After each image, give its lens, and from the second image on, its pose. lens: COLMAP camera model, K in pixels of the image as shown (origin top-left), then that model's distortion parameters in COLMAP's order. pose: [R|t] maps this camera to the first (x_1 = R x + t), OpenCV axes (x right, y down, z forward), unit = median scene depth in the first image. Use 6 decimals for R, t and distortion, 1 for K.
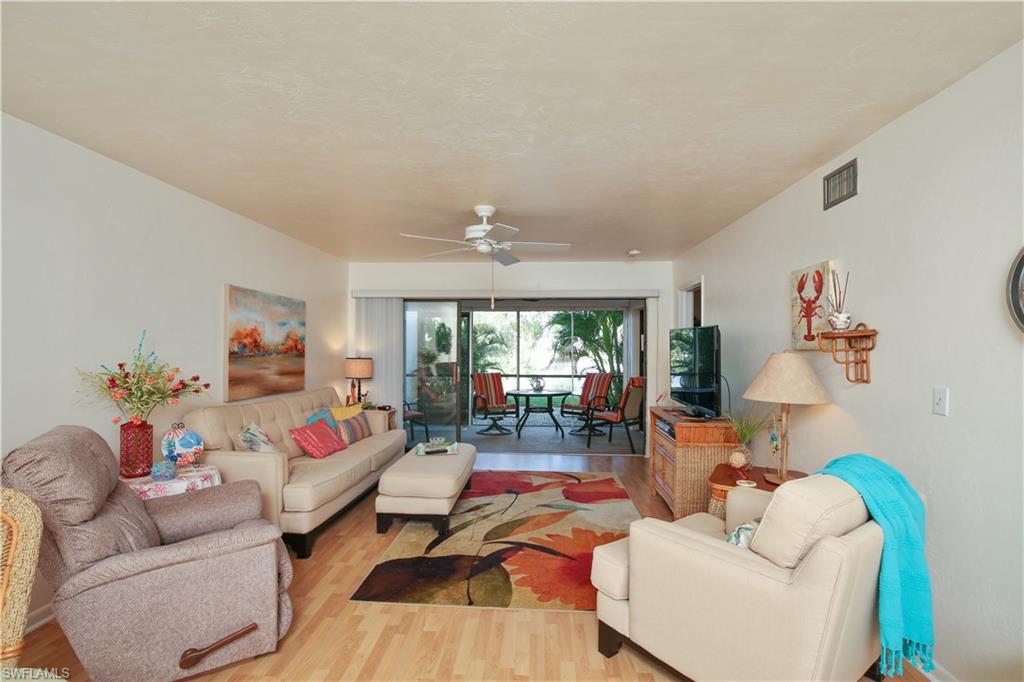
lens RADIAL K [[486.8, 0, 508.4], [0, 486.8, 332.6], [0, 0, 1]] dist [0.002164, 0.000475]
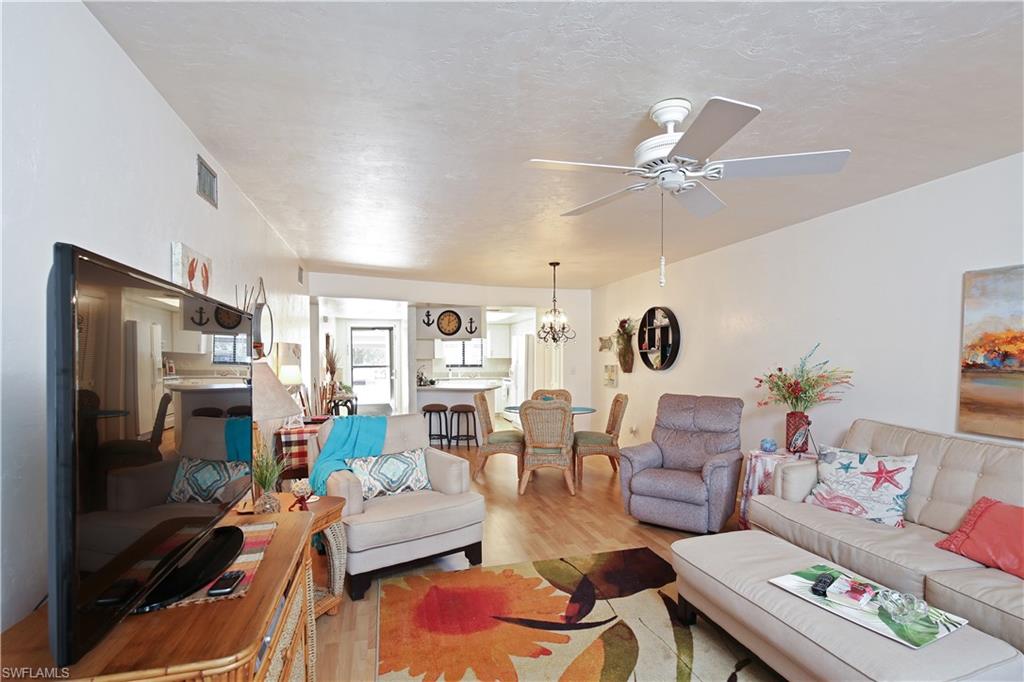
lens RADIAL K [[486.8, 0, 512.9], [0, 486.8, 349.9], [0, 0, 1]] dist [0.002164, 0.000475]
pose [[-0.947845, -0.008593, -0.318615, 0.304907], [0.006046, 0.998972, -0.044928, 0.047527], [0.318674, -0.044511, -0.946819, 1.479451]]
